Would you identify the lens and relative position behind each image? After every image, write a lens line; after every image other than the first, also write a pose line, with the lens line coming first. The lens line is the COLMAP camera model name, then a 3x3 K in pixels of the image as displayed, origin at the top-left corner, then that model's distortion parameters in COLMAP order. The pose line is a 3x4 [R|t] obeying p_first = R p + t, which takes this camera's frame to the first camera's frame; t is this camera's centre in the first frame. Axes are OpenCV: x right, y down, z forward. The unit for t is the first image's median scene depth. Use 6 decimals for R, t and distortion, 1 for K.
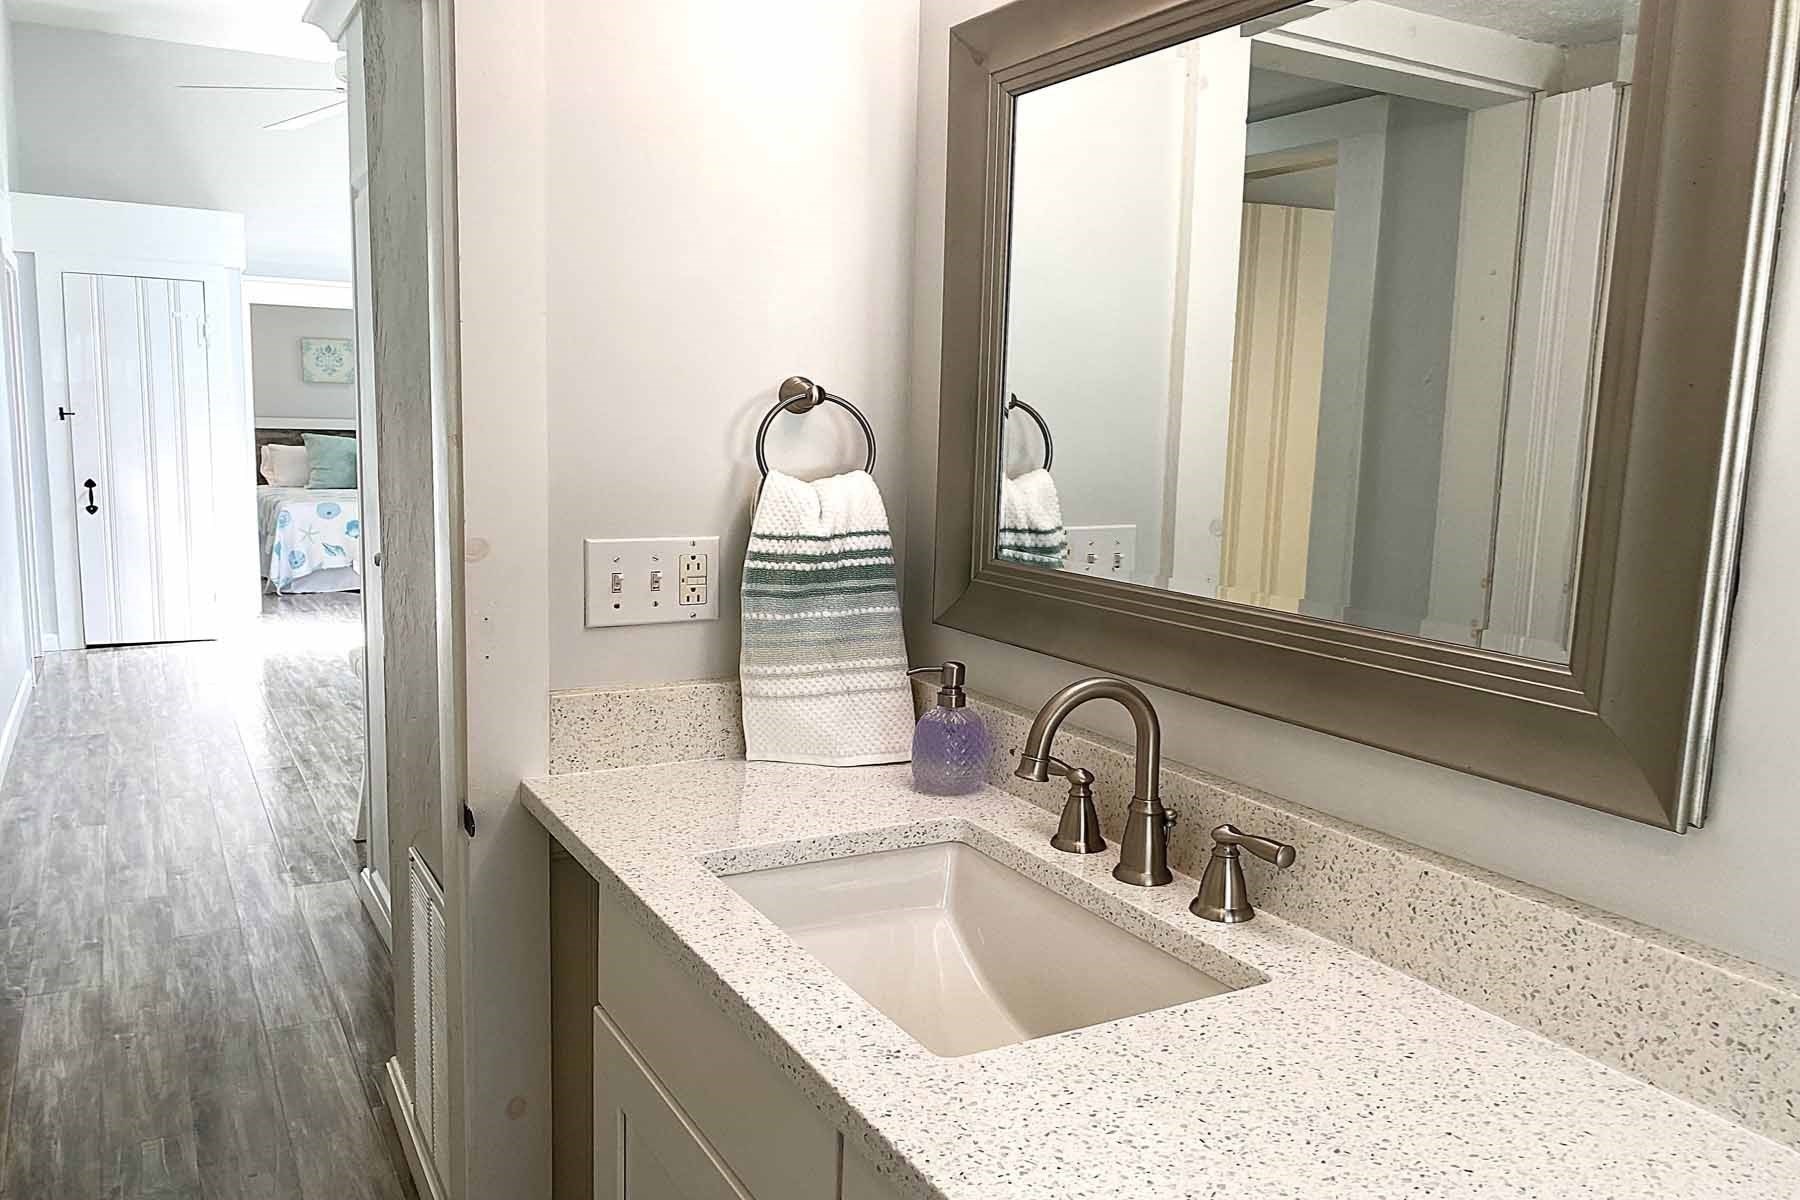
lens RADIAL K [[1405.5, 0, 897.2], [0, 1405.5, 605.8], [0, 0, 1]] dist [0.053329, -0.087398]
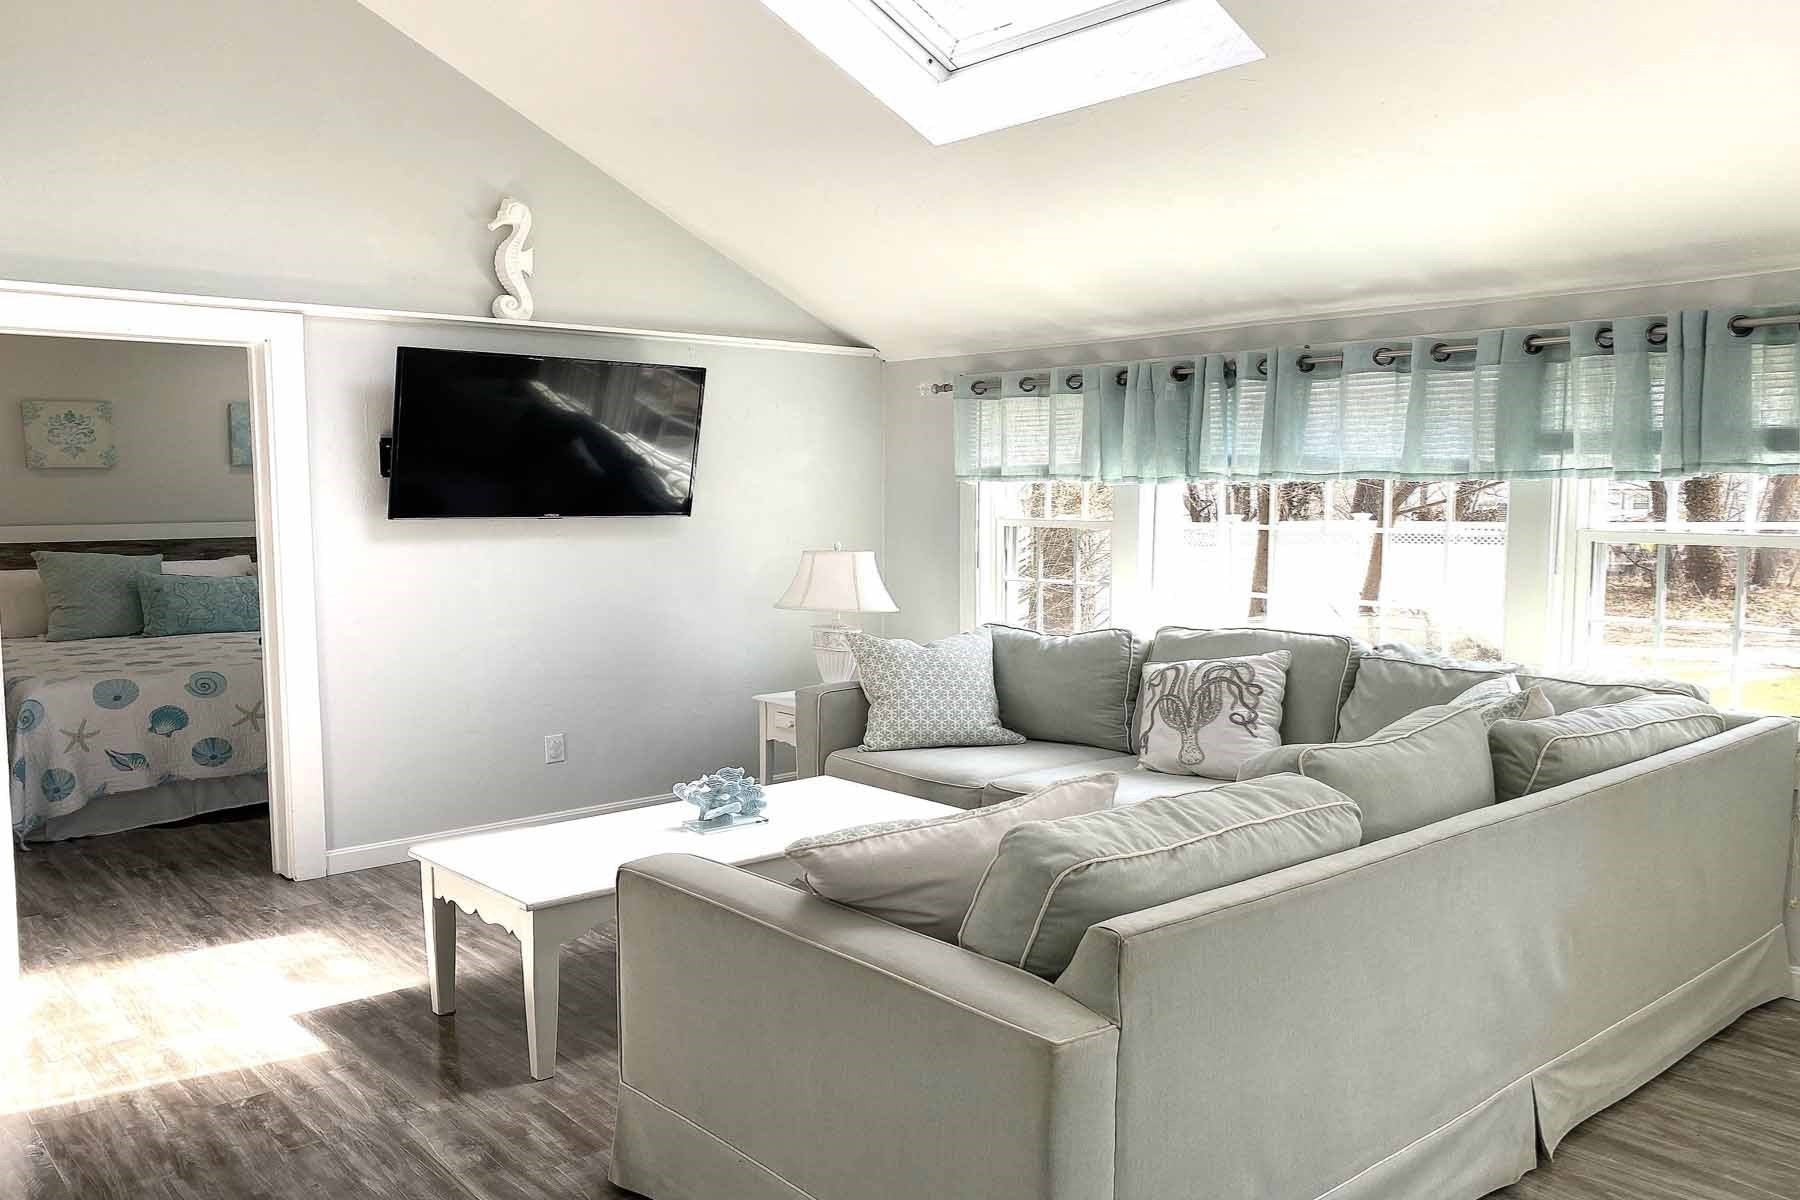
lens RADIAL K [[1405.5, 0, 904.9], [0, 1405.5, 598.7], [0, 0, 1]] dist [0.053329, -0.087398]
pose [[0.978956, -0.040938, 0.199921, -0.170571], [0.051739, 0.997453, -0.049103, -0.050423], [-0.197401, 0.058413, 0.978581, 0.316896]]
